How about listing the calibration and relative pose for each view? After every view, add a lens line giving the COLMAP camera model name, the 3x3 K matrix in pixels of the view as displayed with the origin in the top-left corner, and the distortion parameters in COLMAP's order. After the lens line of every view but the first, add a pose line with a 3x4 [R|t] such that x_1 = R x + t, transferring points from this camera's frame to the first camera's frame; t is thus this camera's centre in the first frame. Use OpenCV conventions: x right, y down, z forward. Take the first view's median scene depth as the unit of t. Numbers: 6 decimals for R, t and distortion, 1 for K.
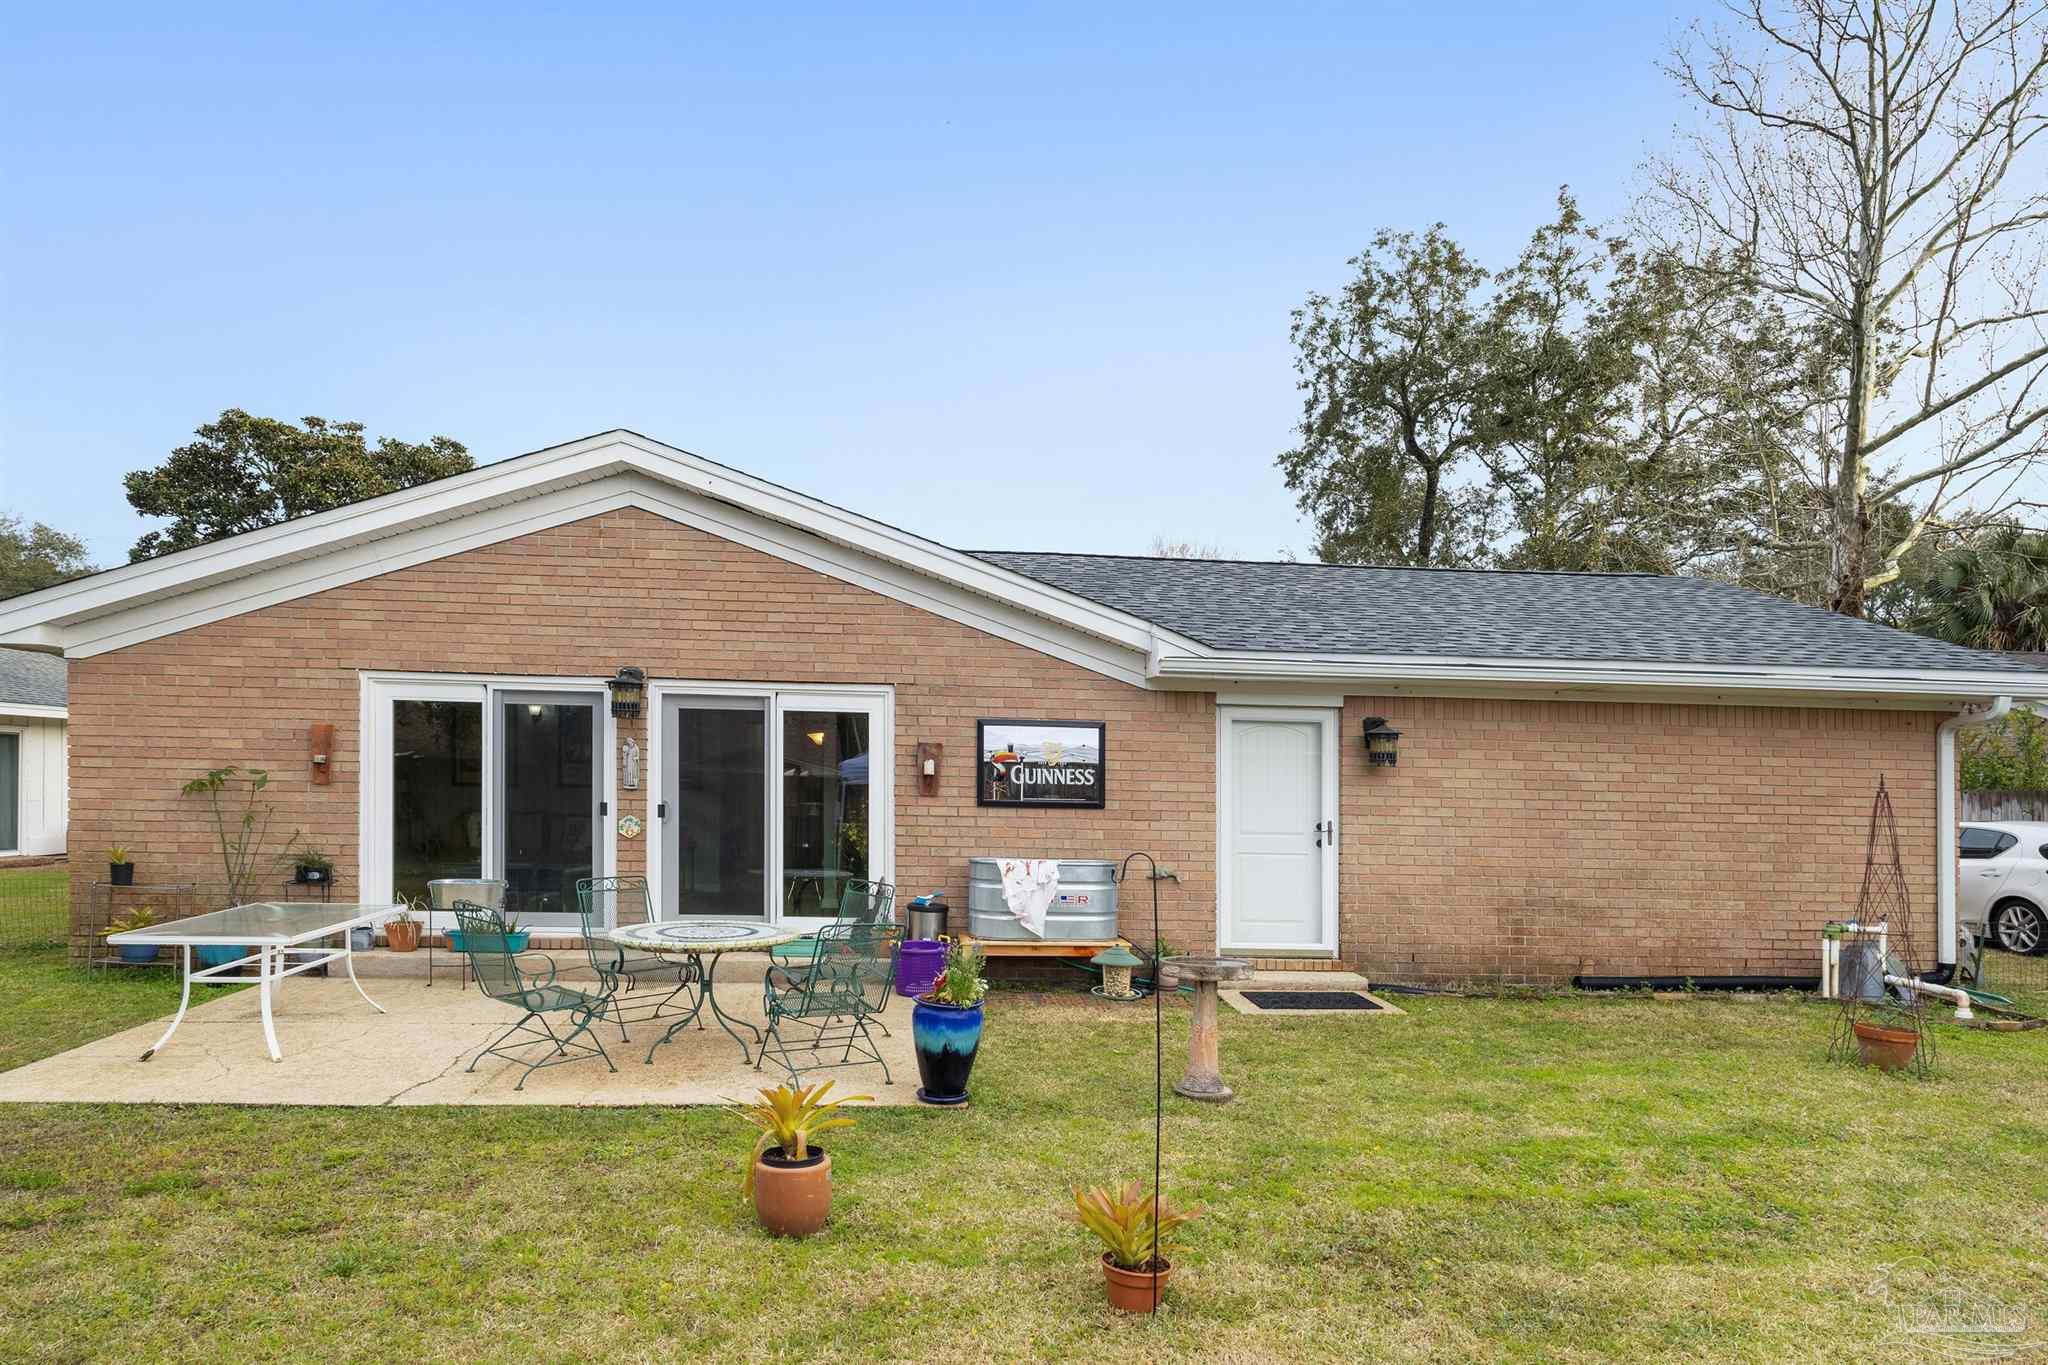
lens RADIAL K [[1232.4, 0, 1024.0], [0, 1232.4, 775.5], [0, 0, 1]] dist [-0.002407, -0.000463]
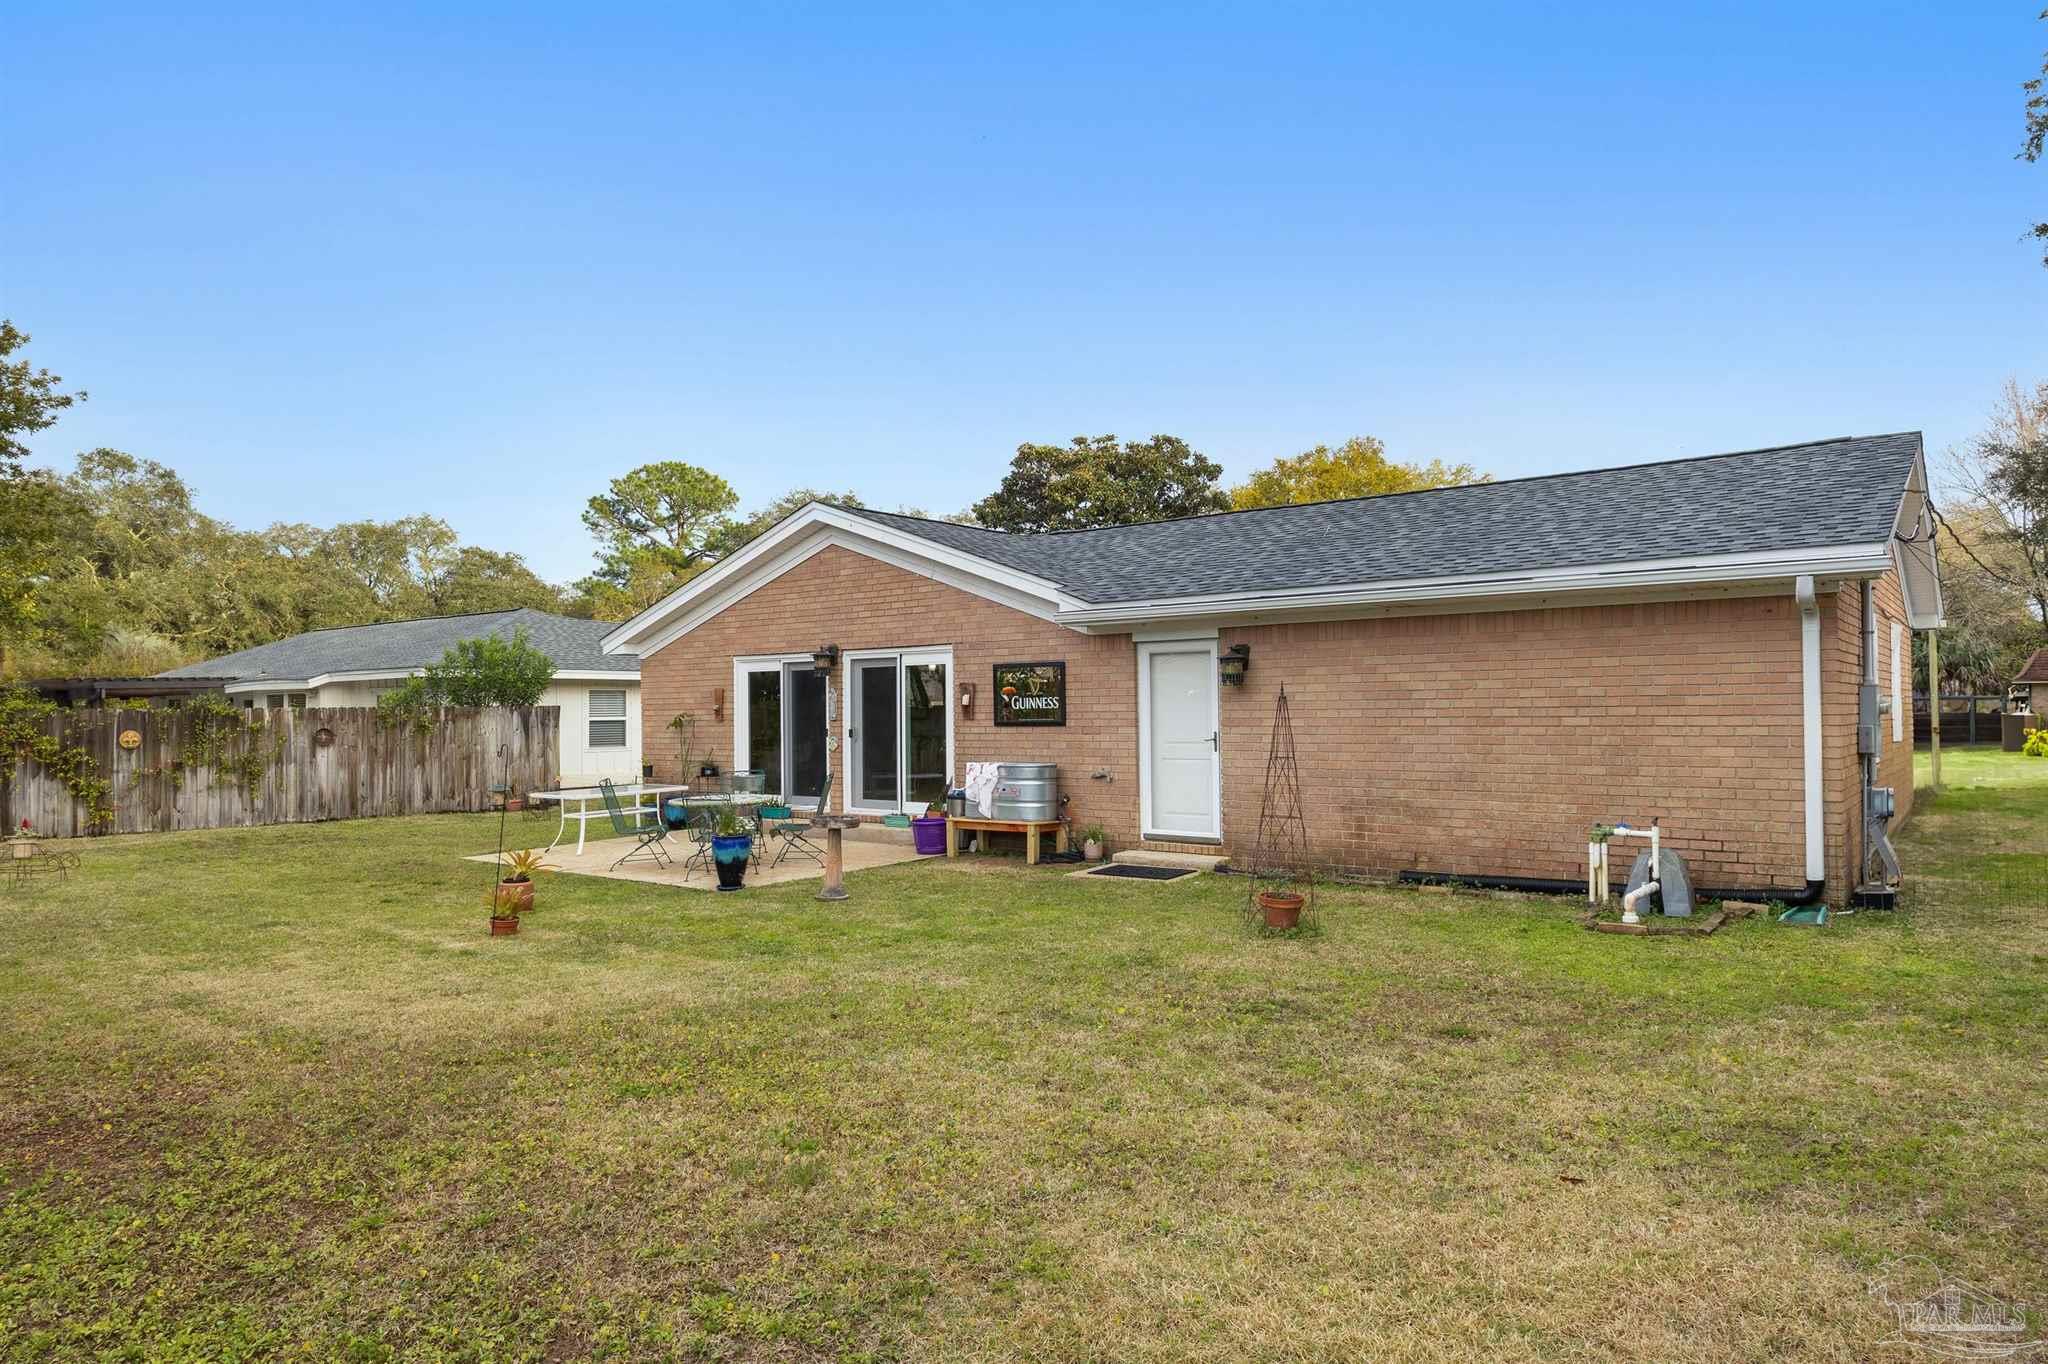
lens RADIAL K [[1243.1, 0, 1024.0], [0, 1243.1, 682.0], [0, 0, 1]] dist [-0.001565, -0.000214]
pose [[0.740061, -0.045932, -0.670969, 0.935445], [0.033753, 0.998945, -0.031155, 0.019893], [0.671692, 0.000410, 0.740830, -0.035538]]
